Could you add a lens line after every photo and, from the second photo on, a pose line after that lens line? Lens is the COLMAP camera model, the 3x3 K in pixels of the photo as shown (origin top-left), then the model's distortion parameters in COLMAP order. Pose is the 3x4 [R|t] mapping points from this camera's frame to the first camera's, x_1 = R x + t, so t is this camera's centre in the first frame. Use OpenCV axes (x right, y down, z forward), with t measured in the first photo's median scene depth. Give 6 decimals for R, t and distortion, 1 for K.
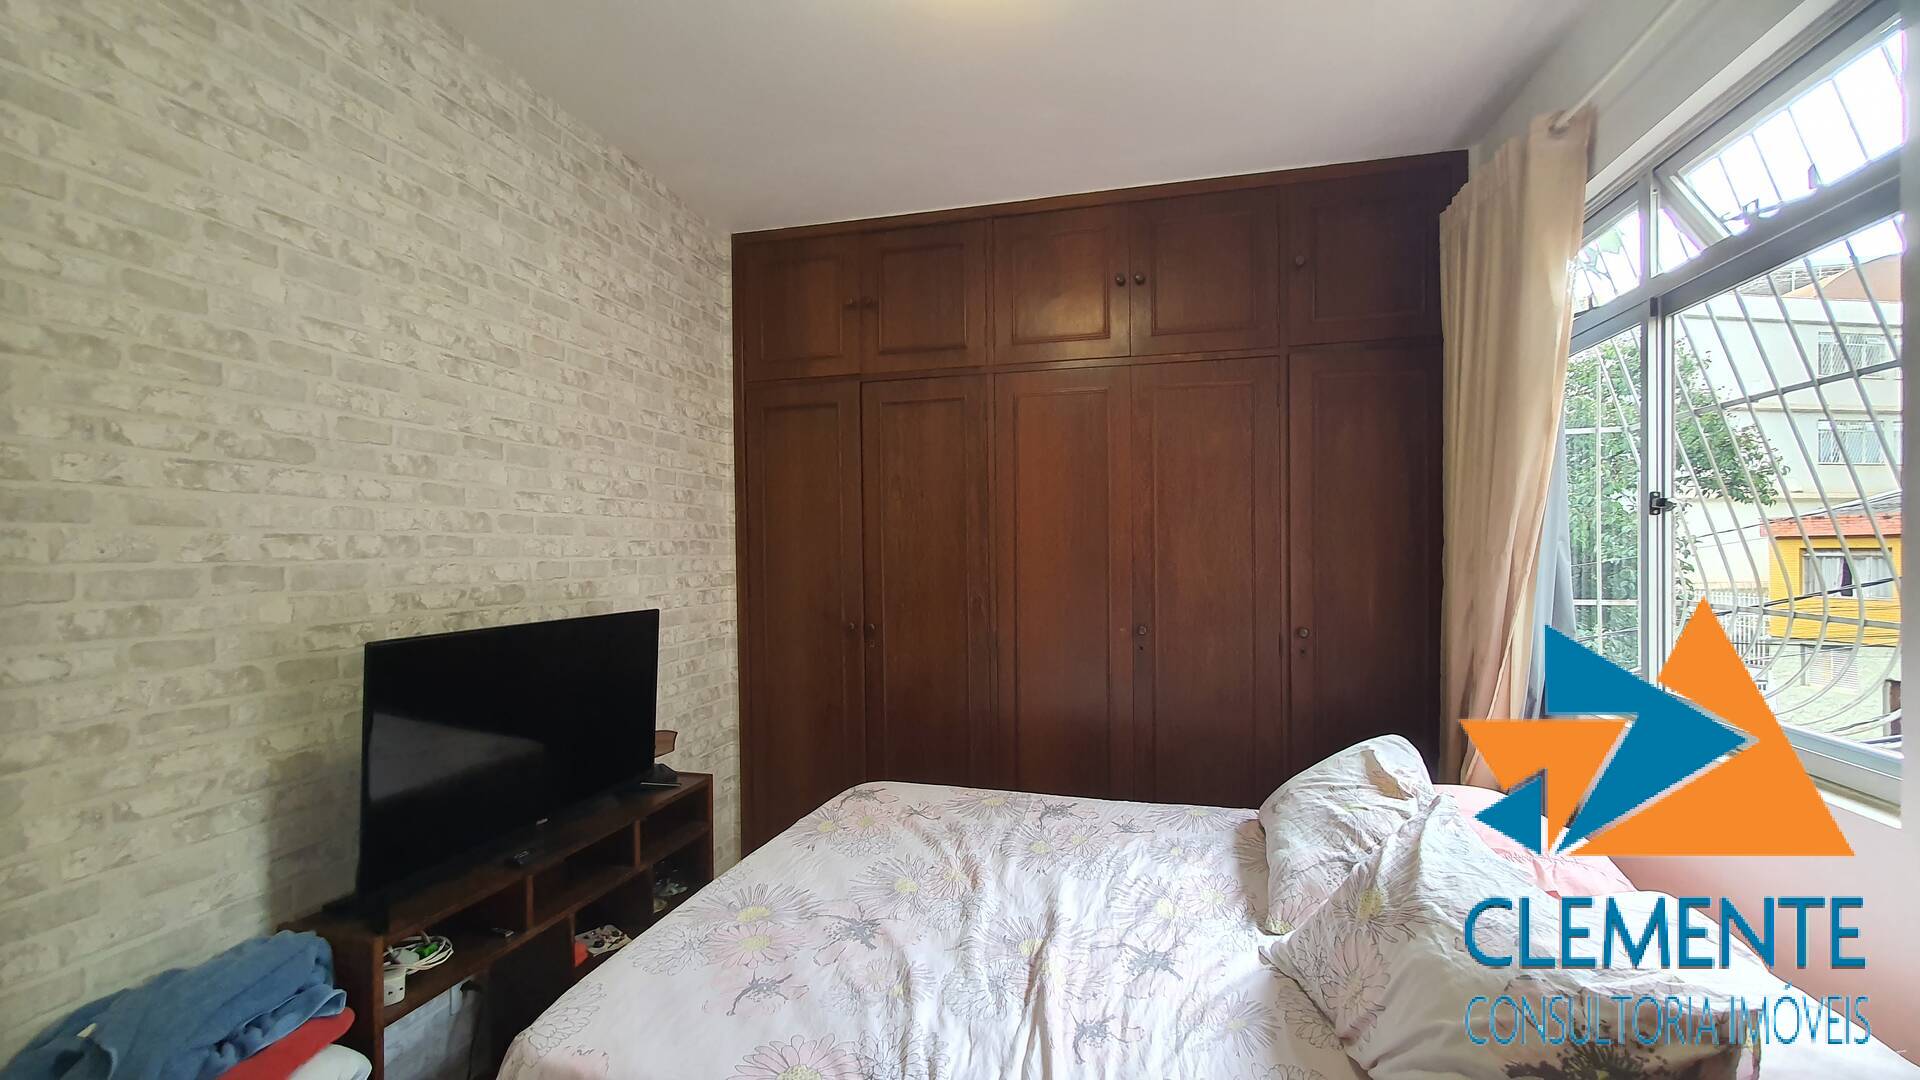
lens RADIAL K [[763.1, 0, 979.3], [0, 763.1, 557.5], [0, 0, 1]] dist [0.001649, -0.000617]
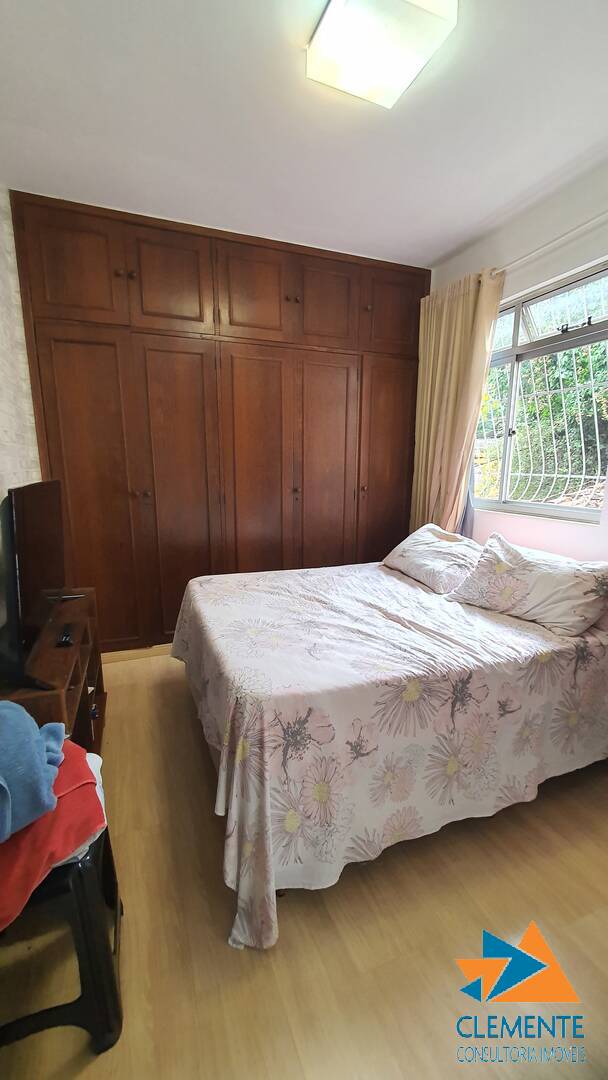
lens RADIAL K [[429.1, 0, 292.9], [0, 429.1, 550.1], [0, 0, 1]] dist [0.002993, -0.001733]
pose [[0.827574, -0.102001, 0.552012, -0.638655], [-0.001519, 0.982943, 0.183907, 0.061081], [-0.561355, -0.153035, 0.813303, 0.093167]]
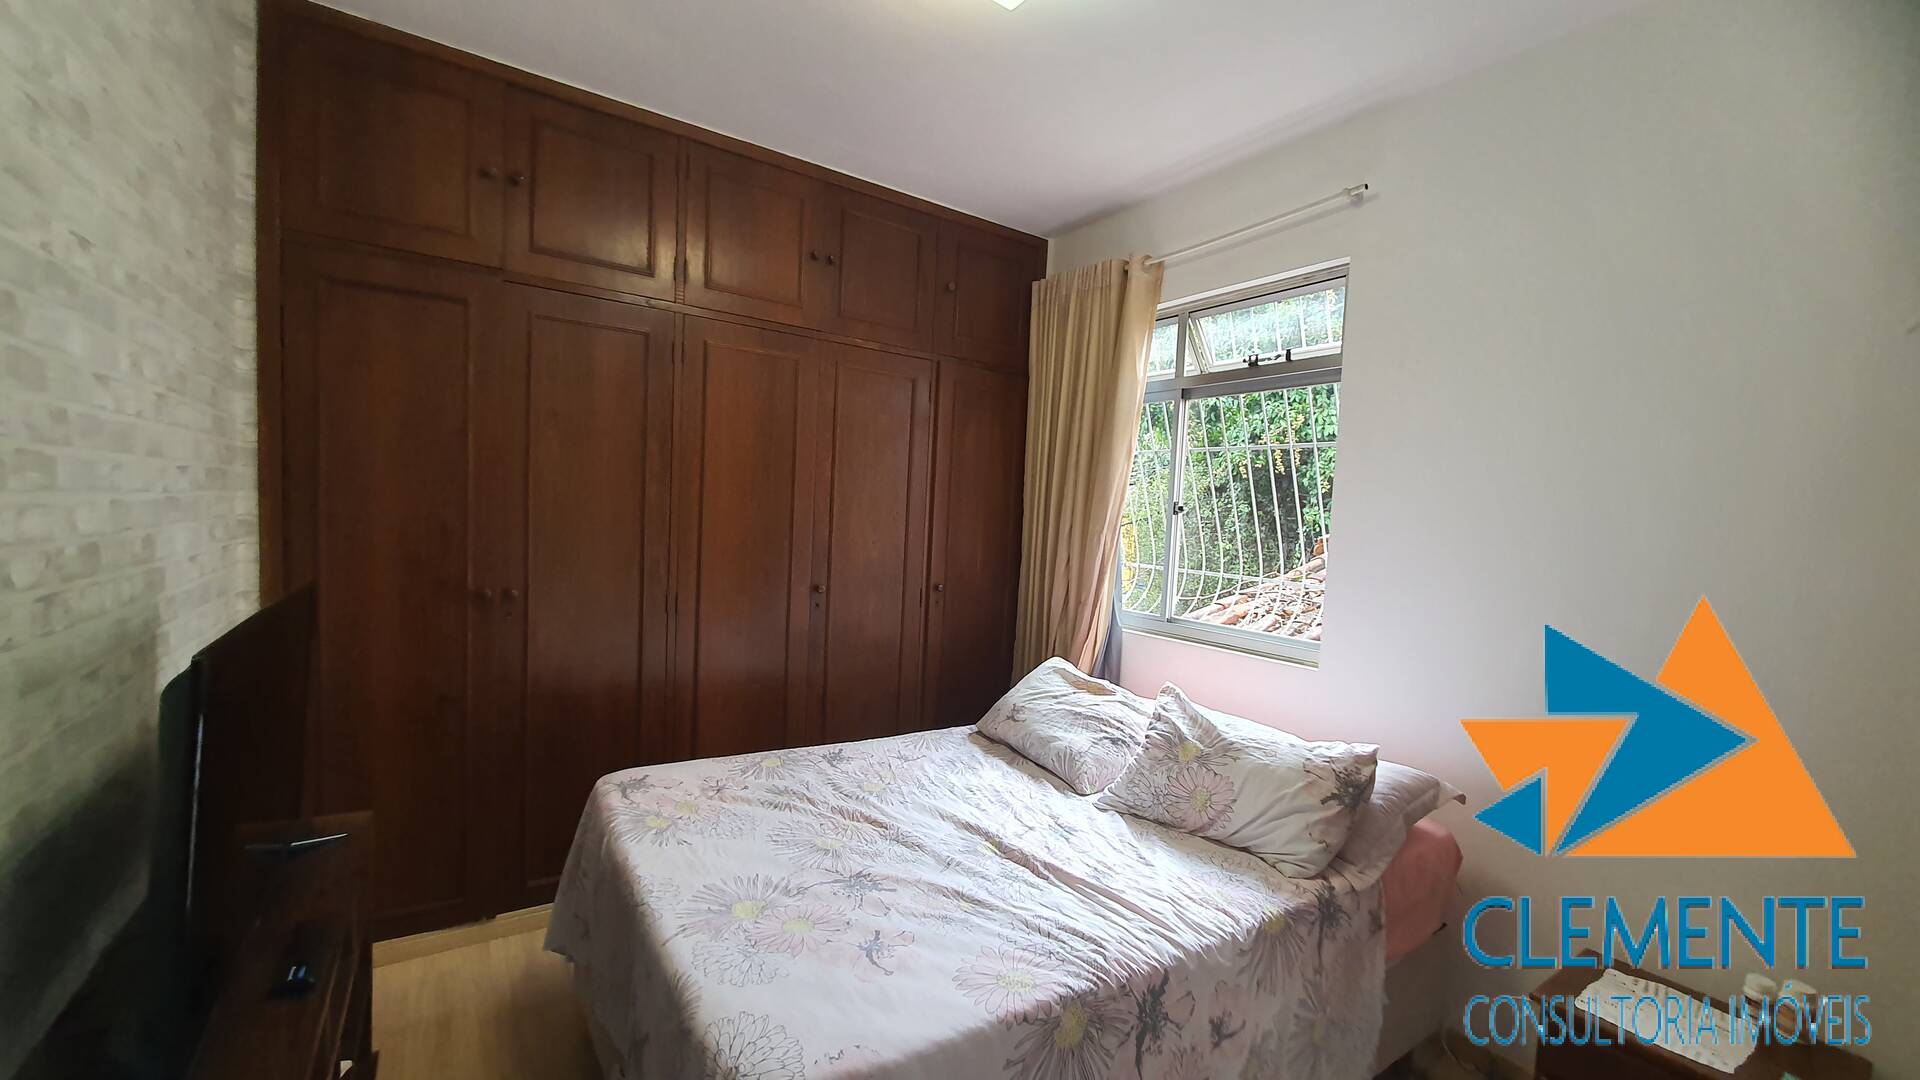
lens RADIAL K [[763.1, 0, 972.4], [0, 763.1, 562.4], [0, 0, 1]] dist [0.001649, -0.000617]
pose [[0.667603, -0.002929, 0.744511, -0.656759], [-0.049390, 0.997615, 0.048213, -0.008340], [-0.742877, -0.068958, 0.665867, 0.172292]]
